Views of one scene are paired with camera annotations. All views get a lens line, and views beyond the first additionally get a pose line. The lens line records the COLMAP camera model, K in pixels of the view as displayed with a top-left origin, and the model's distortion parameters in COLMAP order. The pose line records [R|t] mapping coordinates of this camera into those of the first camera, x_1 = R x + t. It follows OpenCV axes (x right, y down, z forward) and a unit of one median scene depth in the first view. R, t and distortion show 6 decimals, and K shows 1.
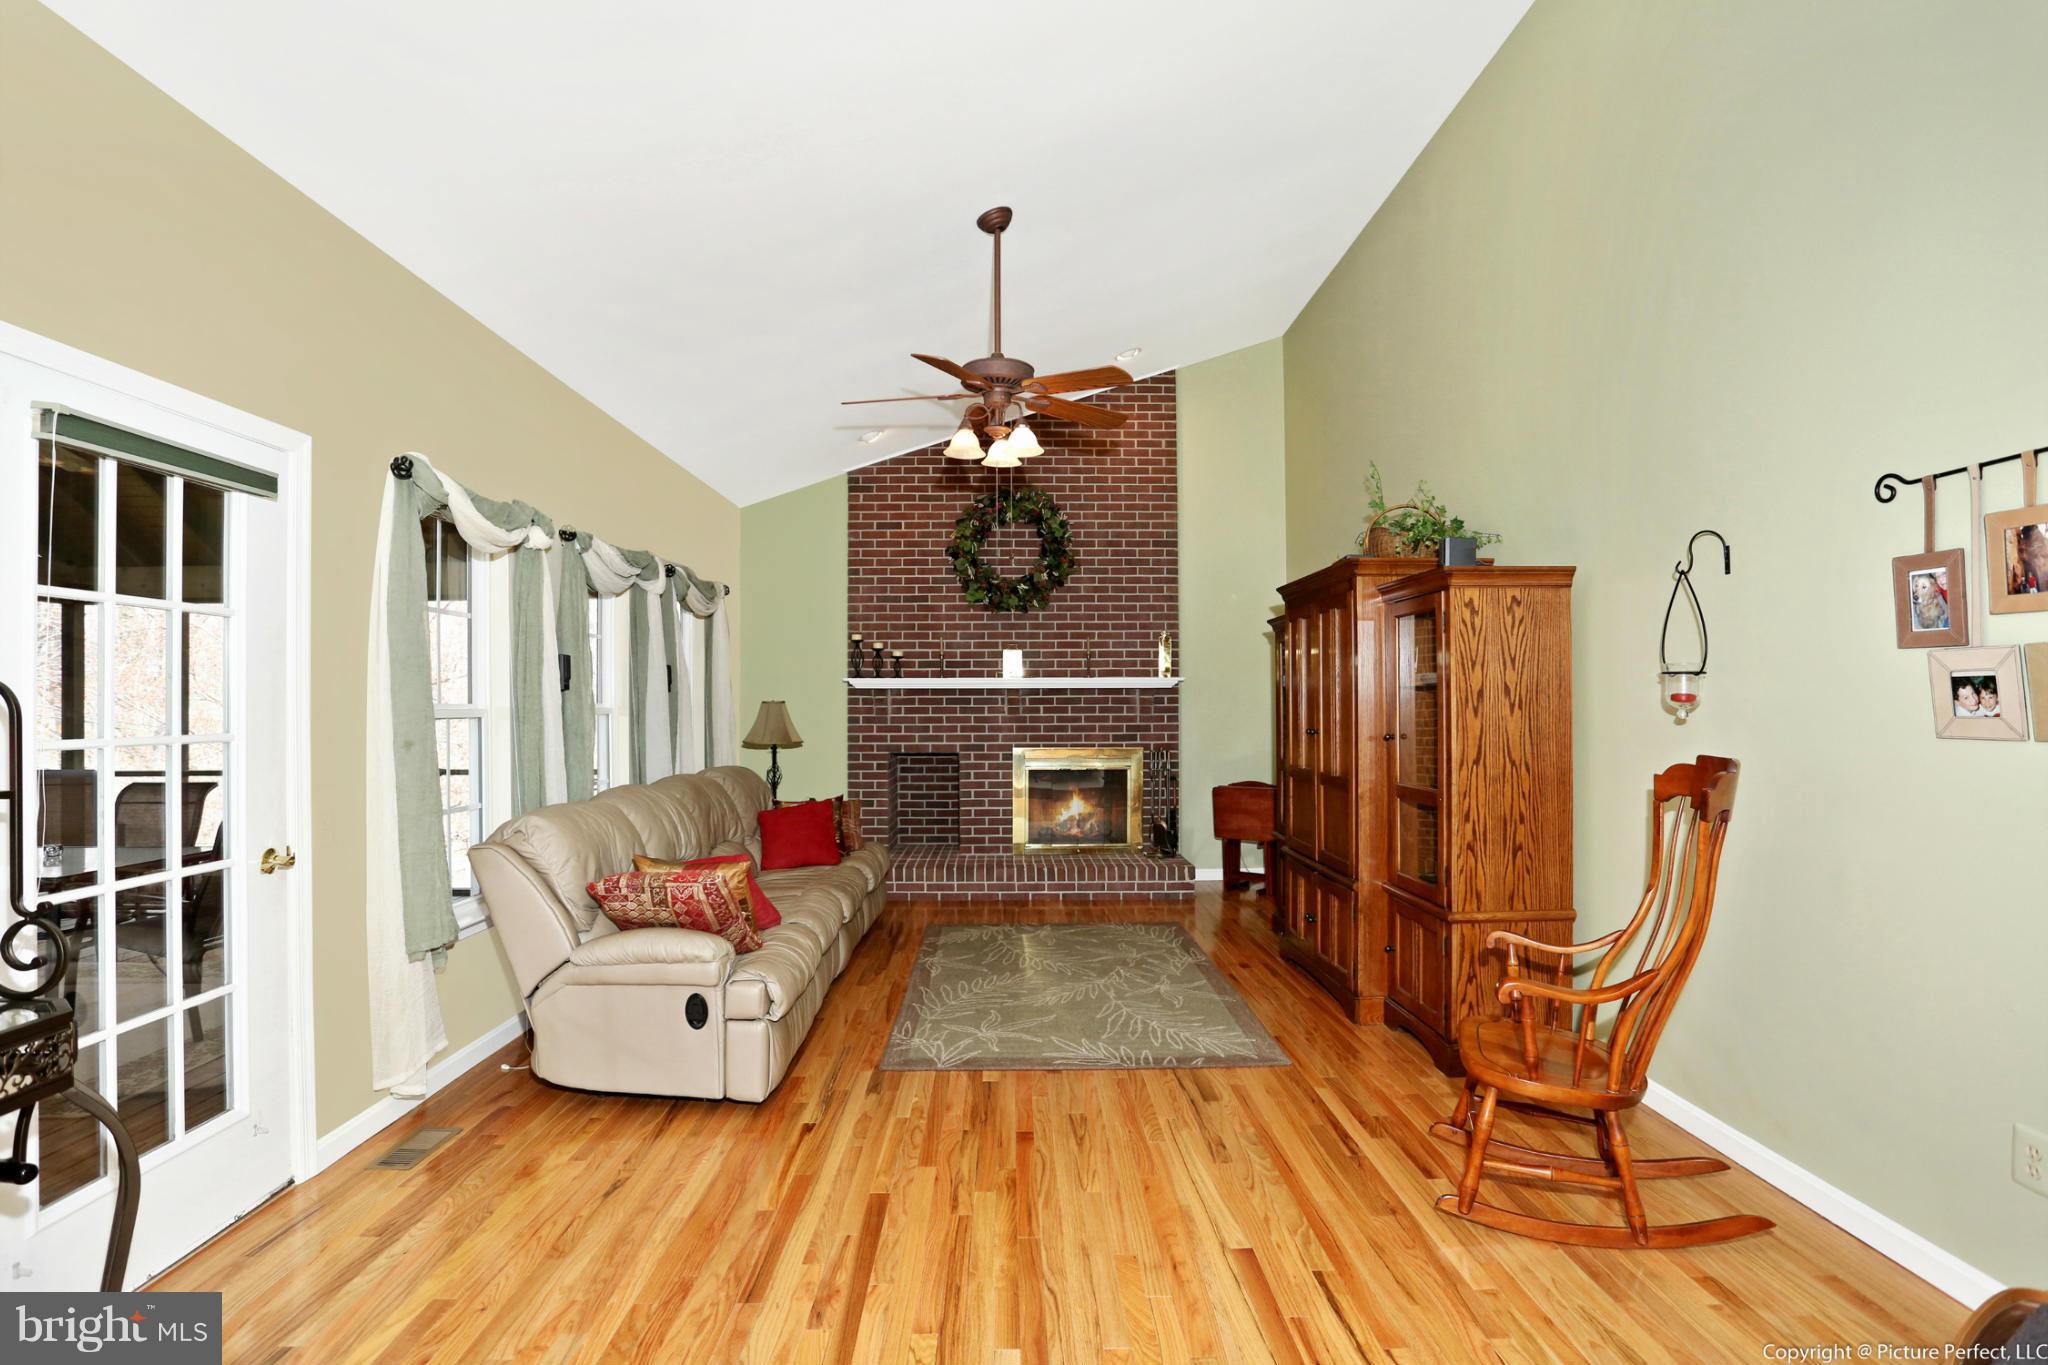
lens RADIAL K [[1028.0, 0, 1025.8], [0, 1028.0, 717.1], [0, 0, 1]] dist [-0.079622, 0.046244]
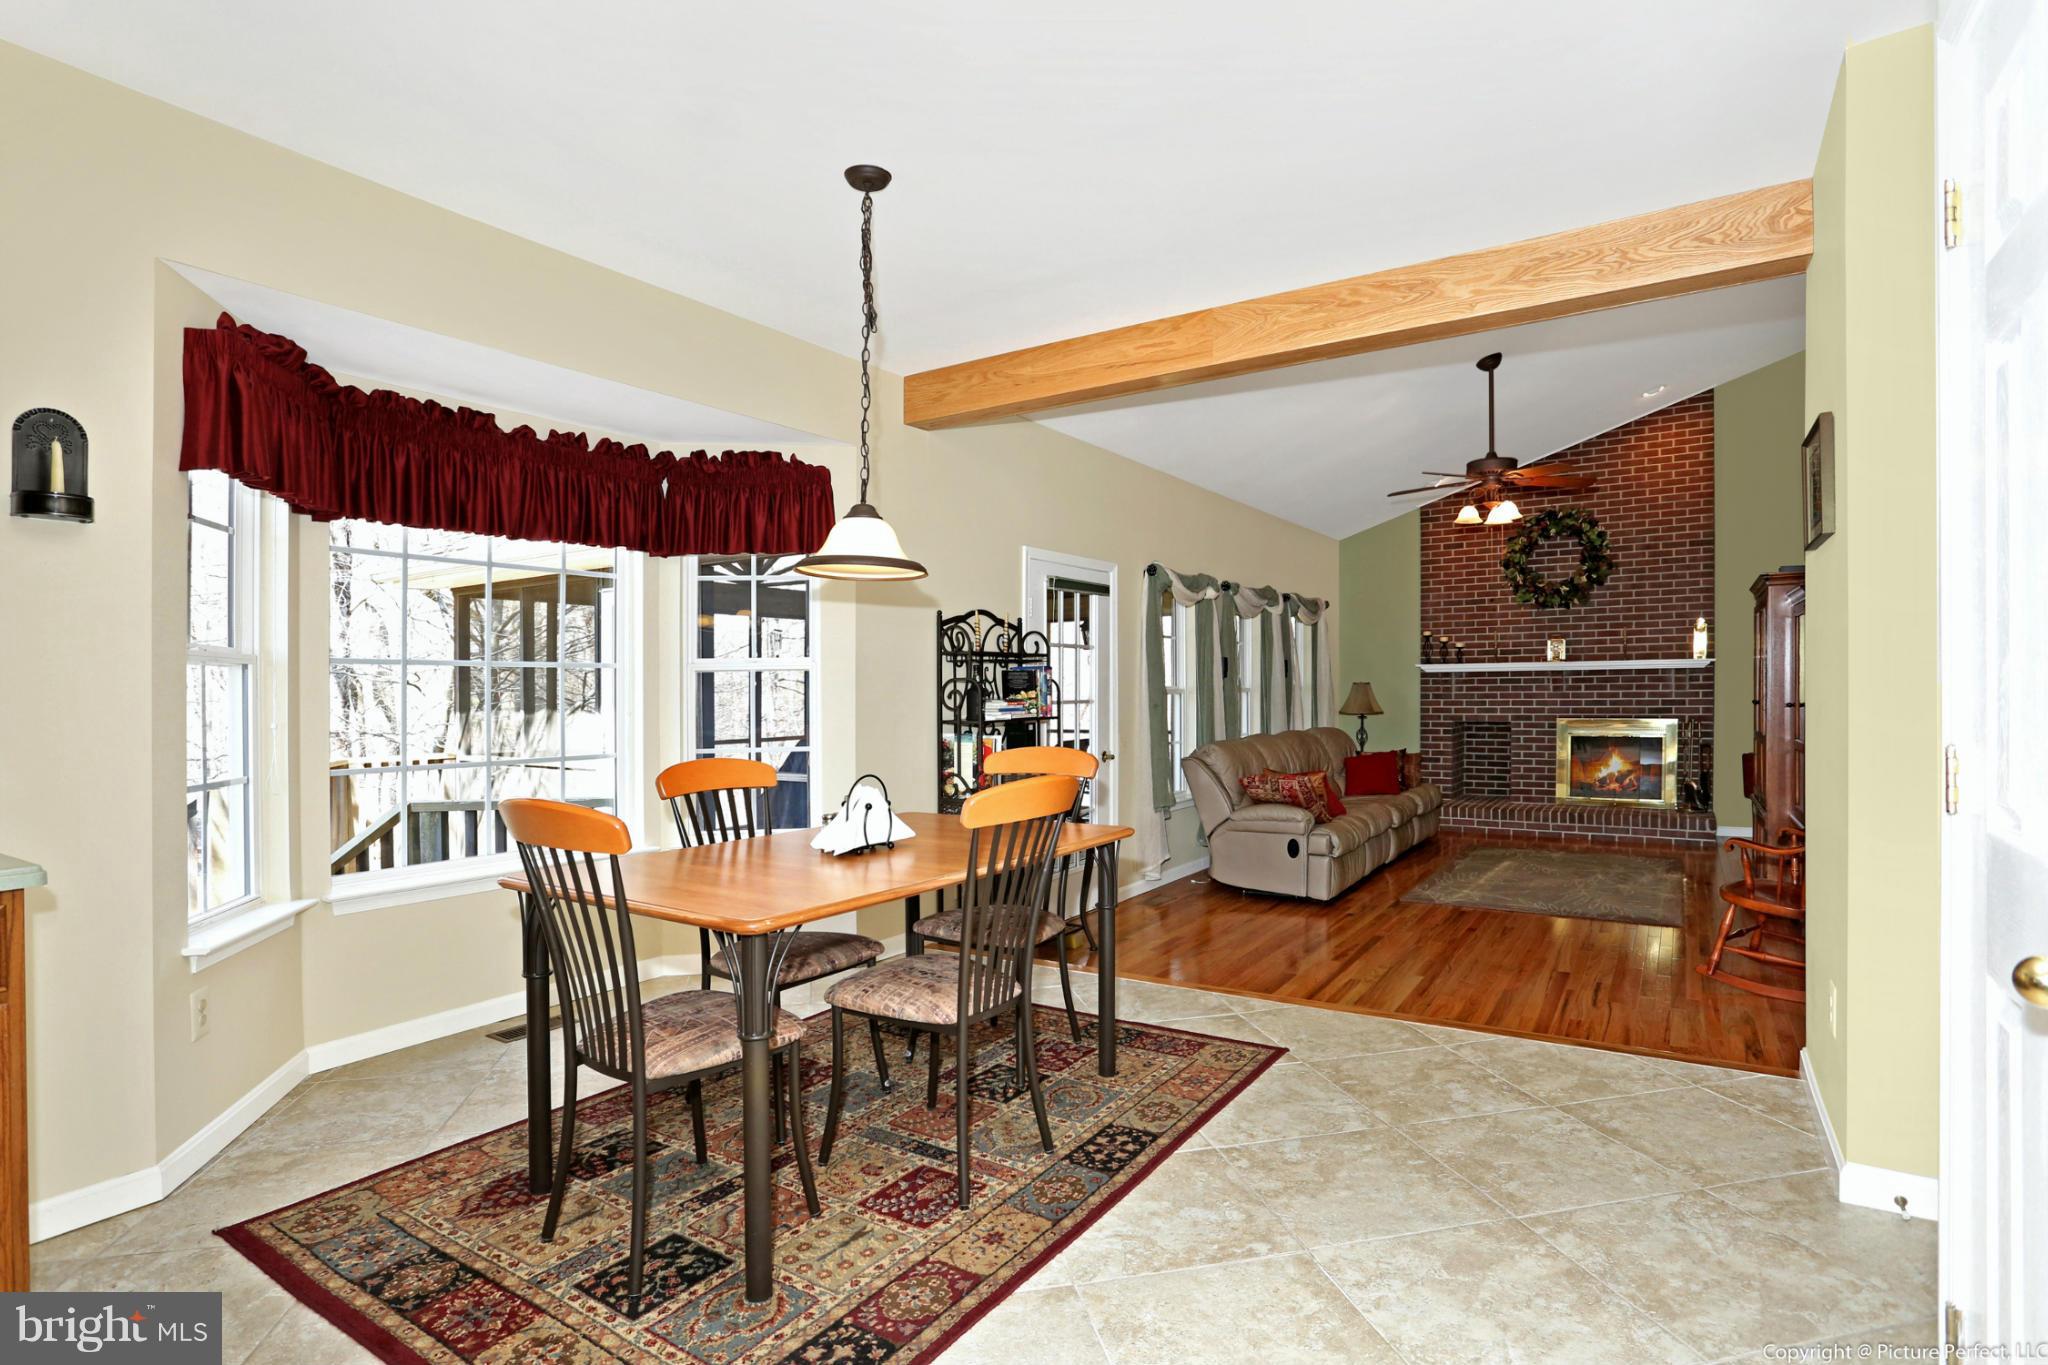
lens RADIAL K [[1028.0, 0, 1025.8], [0, 1028.0, 717.1], [0, 0, 1]] dist [-0.079622, 0.046244]
pose [[0.825279, 0.008122, -0.564667, 0.146581], [0.002924, 0.999822, 0.018655, 0.003854], [0.564718, -0.017046, 0.825108, -0.368089]]
